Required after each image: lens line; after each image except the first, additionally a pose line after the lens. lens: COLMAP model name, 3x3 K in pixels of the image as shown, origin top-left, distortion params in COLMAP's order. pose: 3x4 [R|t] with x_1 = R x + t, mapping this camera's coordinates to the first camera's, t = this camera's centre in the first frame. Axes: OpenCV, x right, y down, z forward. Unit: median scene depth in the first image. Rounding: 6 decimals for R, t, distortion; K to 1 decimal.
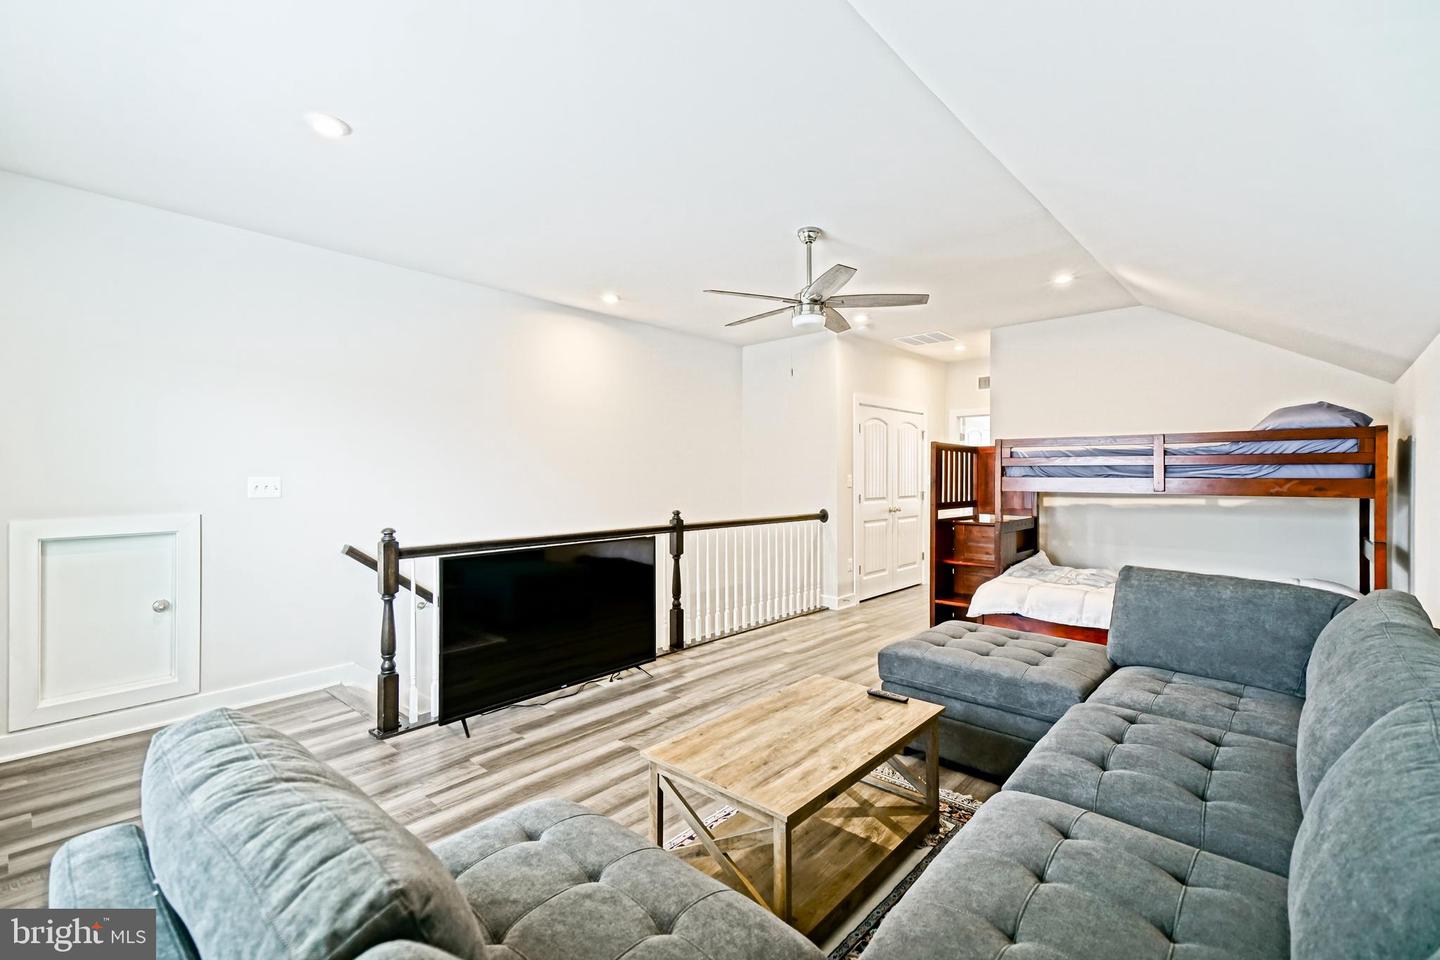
lens RADIAL K [[633.0, 0, 715.7], [0, 633.0, 464.4], [0, 0, 1]] dist [0.025928, -0.000152]
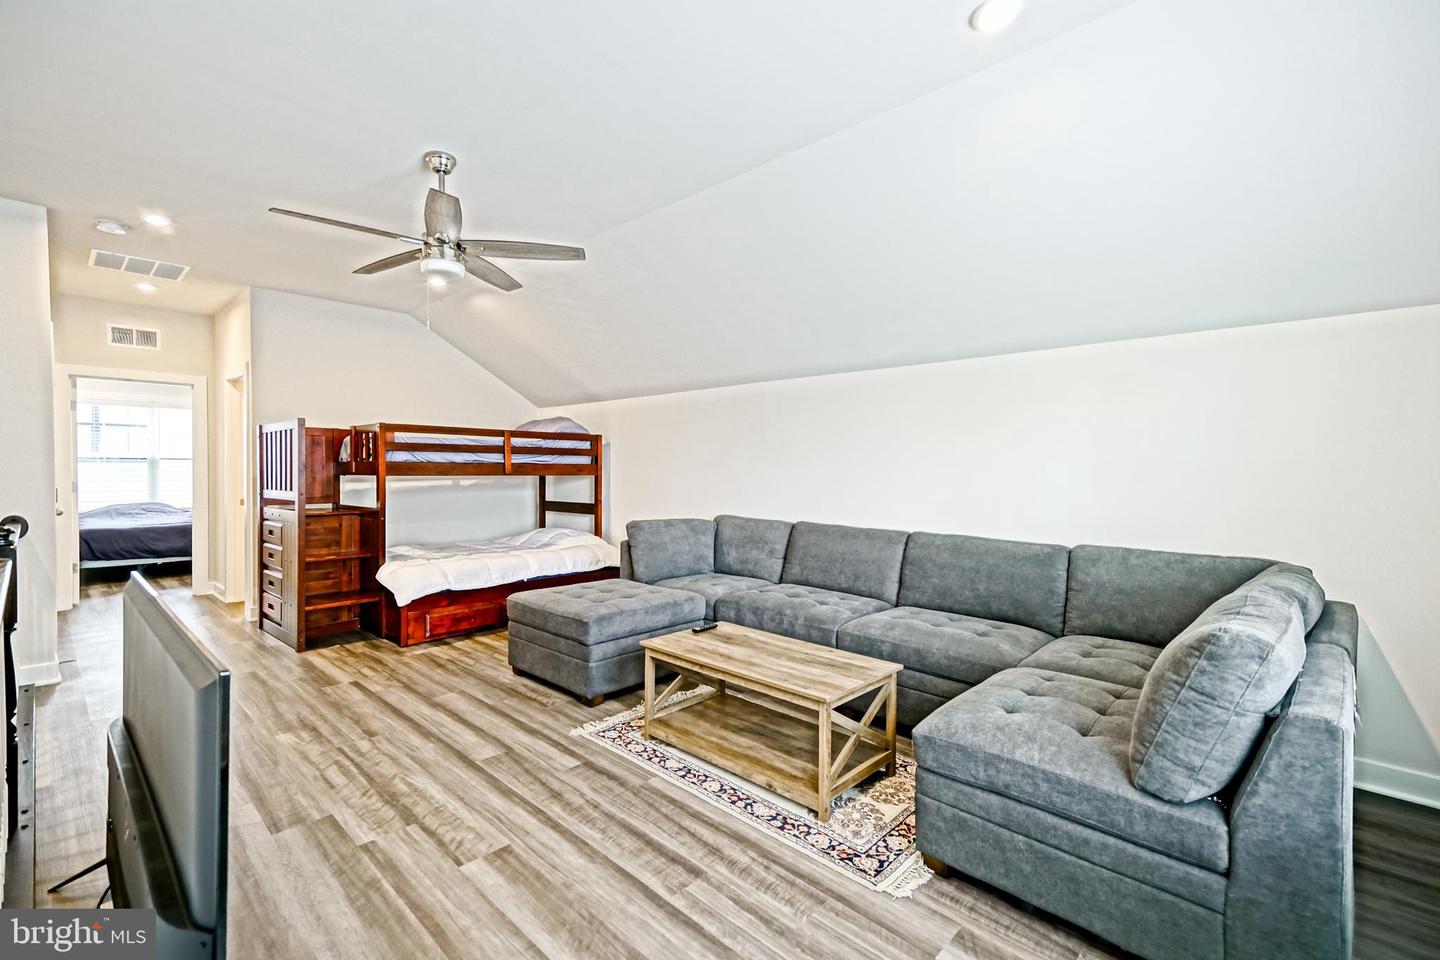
lens RADIAL K [[633.0, 0, 715.7], [0, 633.0, 464.4], [0, 0, 1]] dist [0.025928, -0.000152]
pose [[0.026641, 0.006285, 0.999625, -0.681841], [-0.026806, 0.999625, -0.005571, 0.022738], [-0.999286, -0.026648, 0.026799, 0.632661]]
